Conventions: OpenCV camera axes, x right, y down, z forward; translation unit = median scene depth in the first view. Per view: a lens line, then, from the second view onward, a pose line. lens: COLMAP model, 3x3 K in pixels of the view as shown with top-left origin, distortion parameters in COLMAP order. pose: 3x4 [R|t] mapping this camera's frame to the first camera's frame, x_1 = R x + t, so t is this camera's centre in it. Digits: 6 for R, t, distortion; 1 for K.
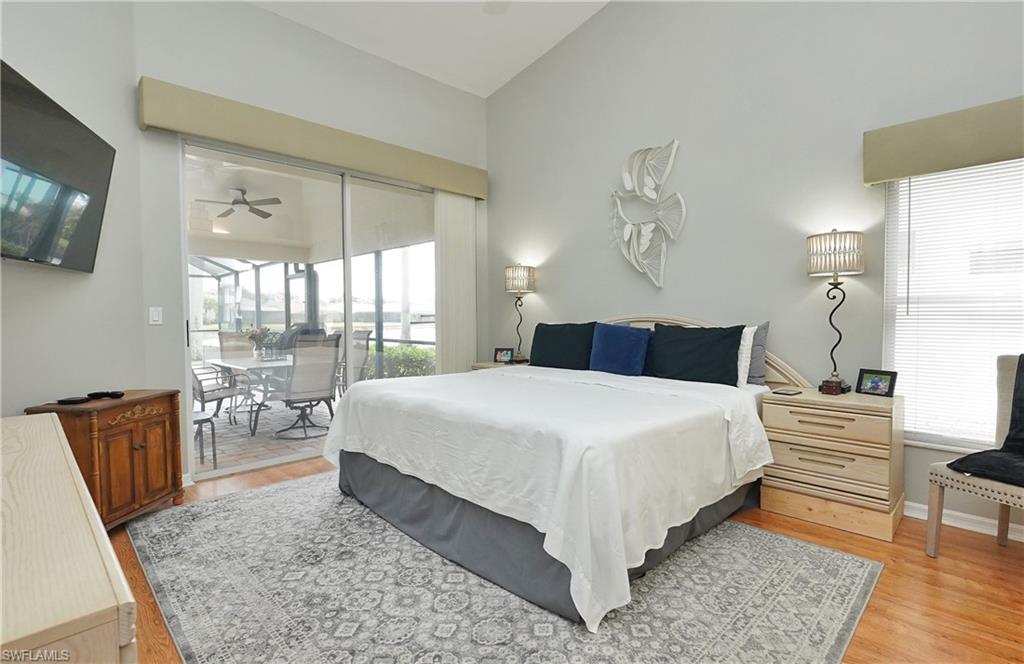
lens RADIAL K [[490.4, 0, 514.2], [0, 490.4, 329.6], [0, 0, 1]] dist [0.004514, 0.000629]
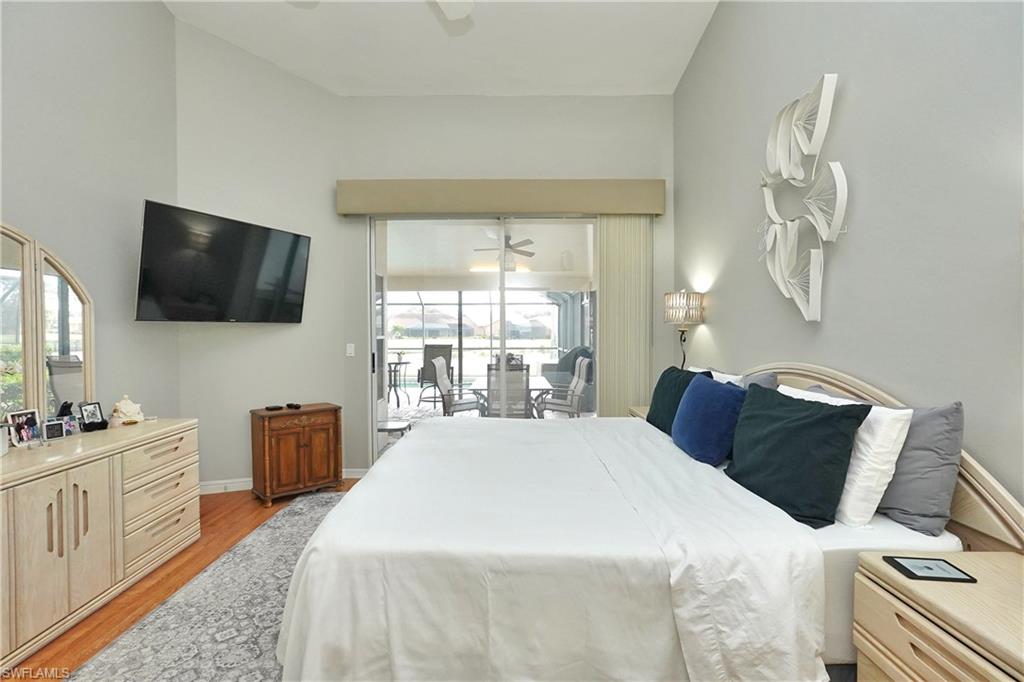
lens RADIAL K [[477.4, 0, 510.5], [0, 477.4, 338.6], [0, 0, 1]] dist [-0.003378, 0.004037]
pose [[0.705916, 0.013102, -0.708175, 0.625169], [-0.021296, 0.999769, -0.002731, -0.077435], [0.707976, 0.017009, 0.706032, 0.432576]]
